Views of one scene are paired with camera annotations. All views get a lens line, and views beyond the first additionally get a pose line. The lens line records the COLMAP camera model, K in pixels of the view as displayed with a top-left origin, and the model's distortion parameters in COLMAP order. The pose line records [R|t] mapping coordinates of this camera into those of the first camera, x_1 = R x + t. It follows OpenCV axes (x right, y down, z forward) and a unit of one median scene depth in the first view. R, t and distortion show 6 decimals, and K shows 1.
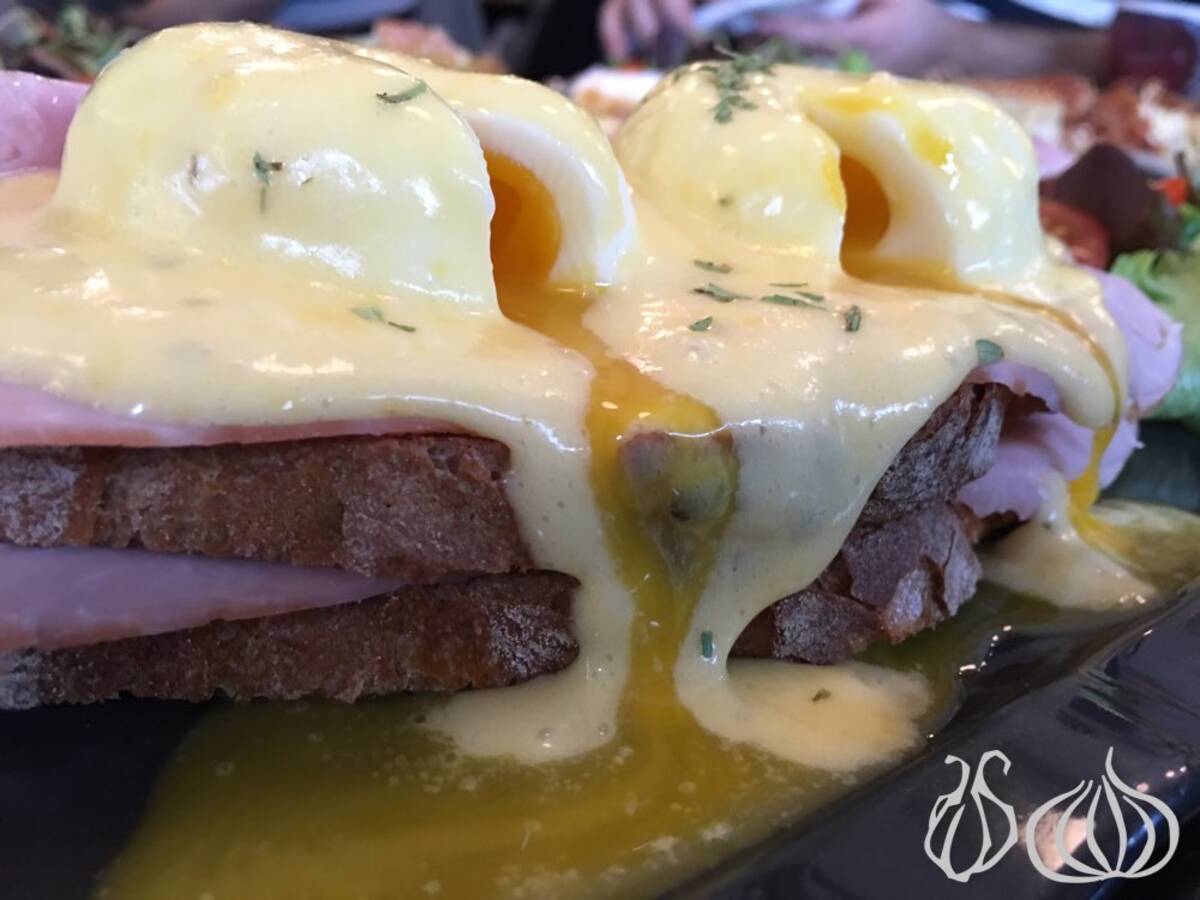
lens RADIAL K [[1120.1, 0, 593.8], [0, 1120.1, 432.9], [0, 0, 1]] dist [0.002145, 0.000000]
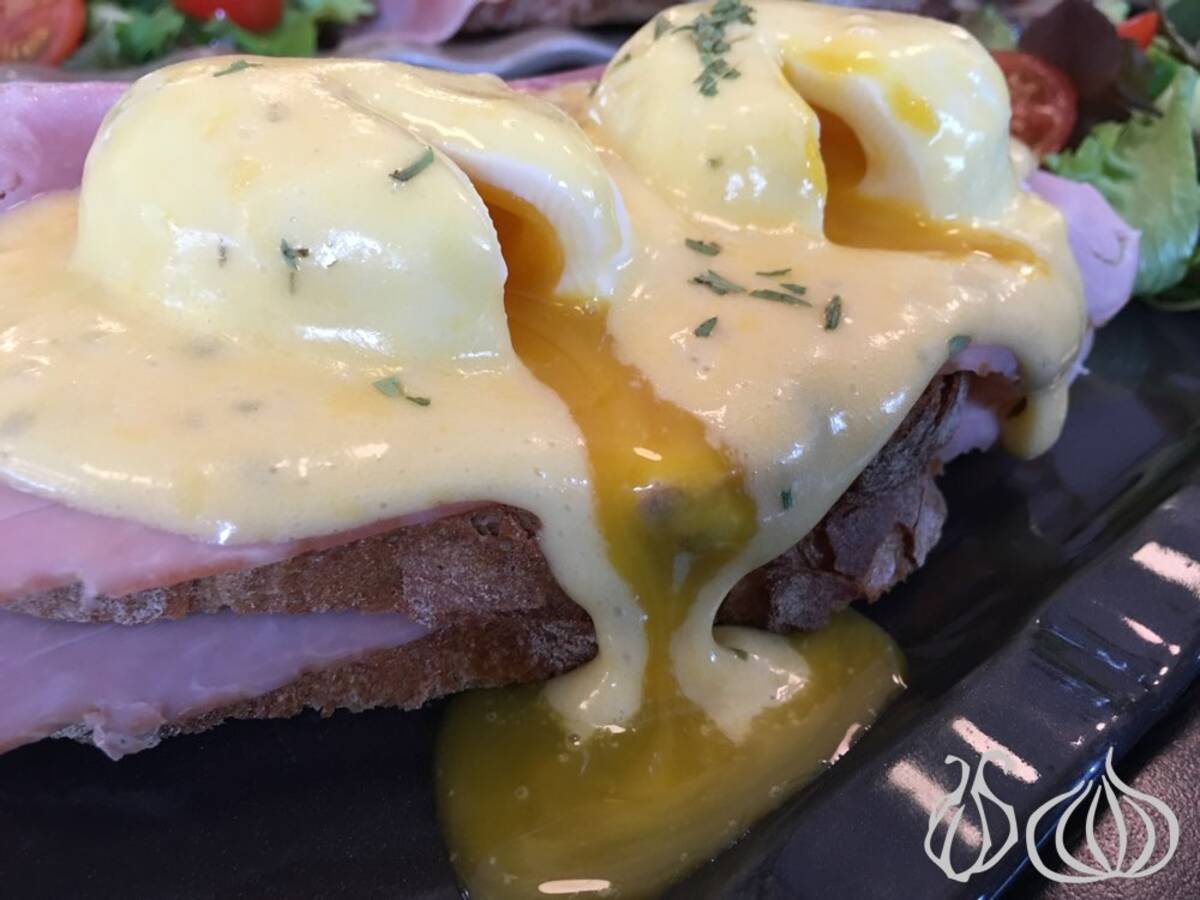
lens RADIAL K [[1120.1, 0, 599.5], [0, 1120.1, 453.7], [0, 0, 1]] dist [0.002145, 0.000000]
pose [[0.997788, -0.060728, 0.027026, -0.040871], [0.051856, 0.965528, 0.255081, -0.308693], [-0.041585, -0.253115, 0.966542, -0.086806]]
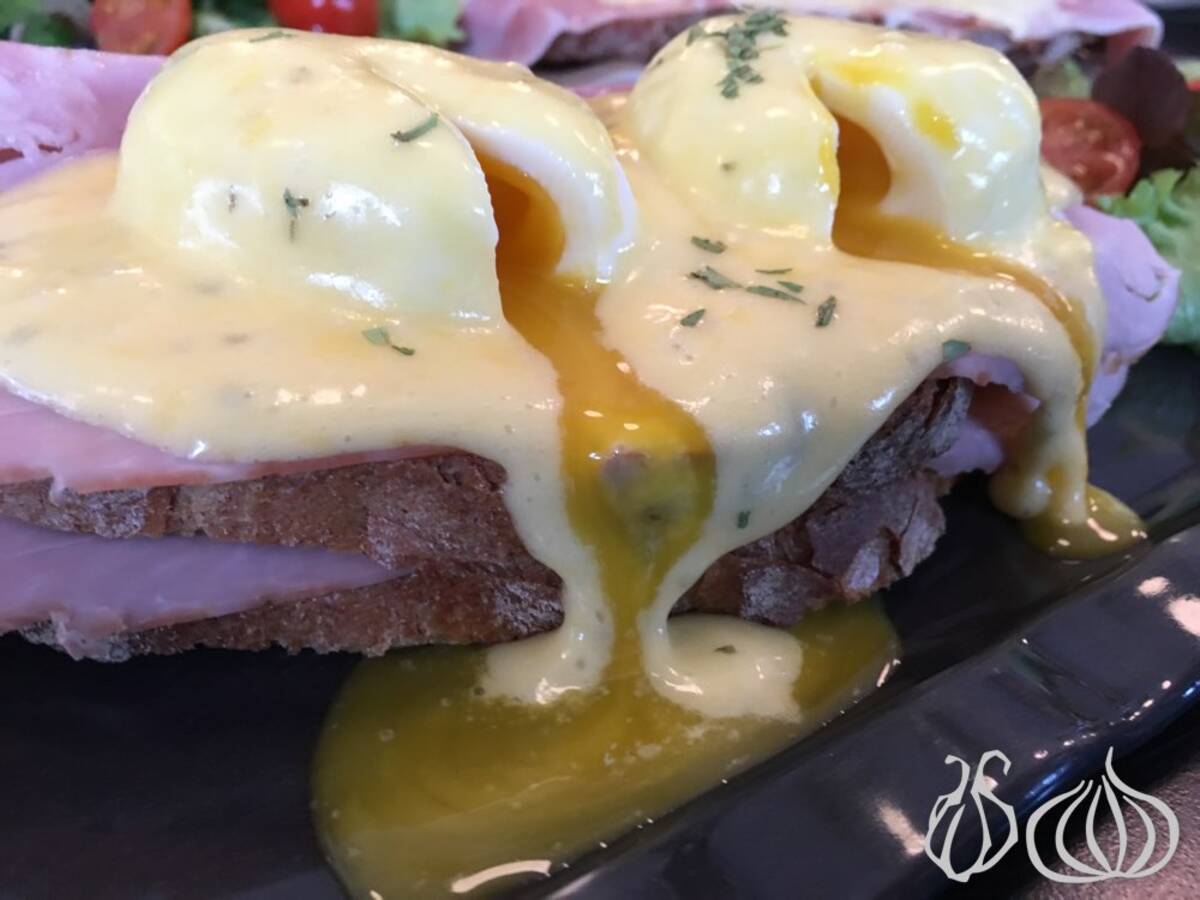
lens RADIAL K [[1120.1, 0, 588.7], [0, 1120.1, 443.1], [0, 0, 1]] dist [0.002145, 0.000000]
pose [[0.997791, 0.023318, -0.062203, 0.077179], [-0.010748, 0.980699, 0.195230, -0.221903], [0.065555, -0.194130, 0.978783, -0.127951]]
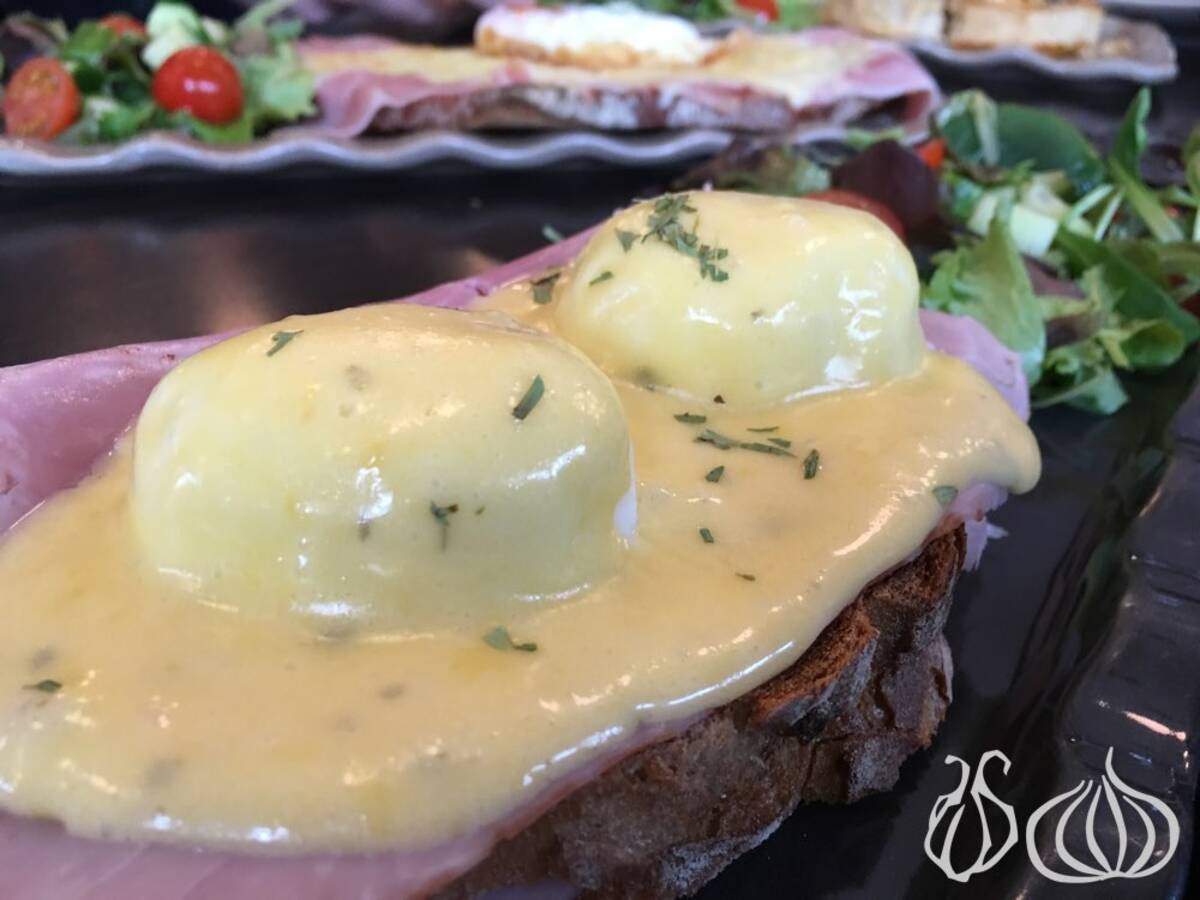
lens RADIAL K [[1120.1, 0, 595.1], [0, 1120.1, 444.6], [0, 0, 1]] dist [0.002145, 0.000000]
pose [[0.944248, -0.208396, 0.254886, -0.365334], [0.162622, 0.968362, 0.189288, -0.487490], [-0.286269, -0.137284, 0.948263, -0.028882]]
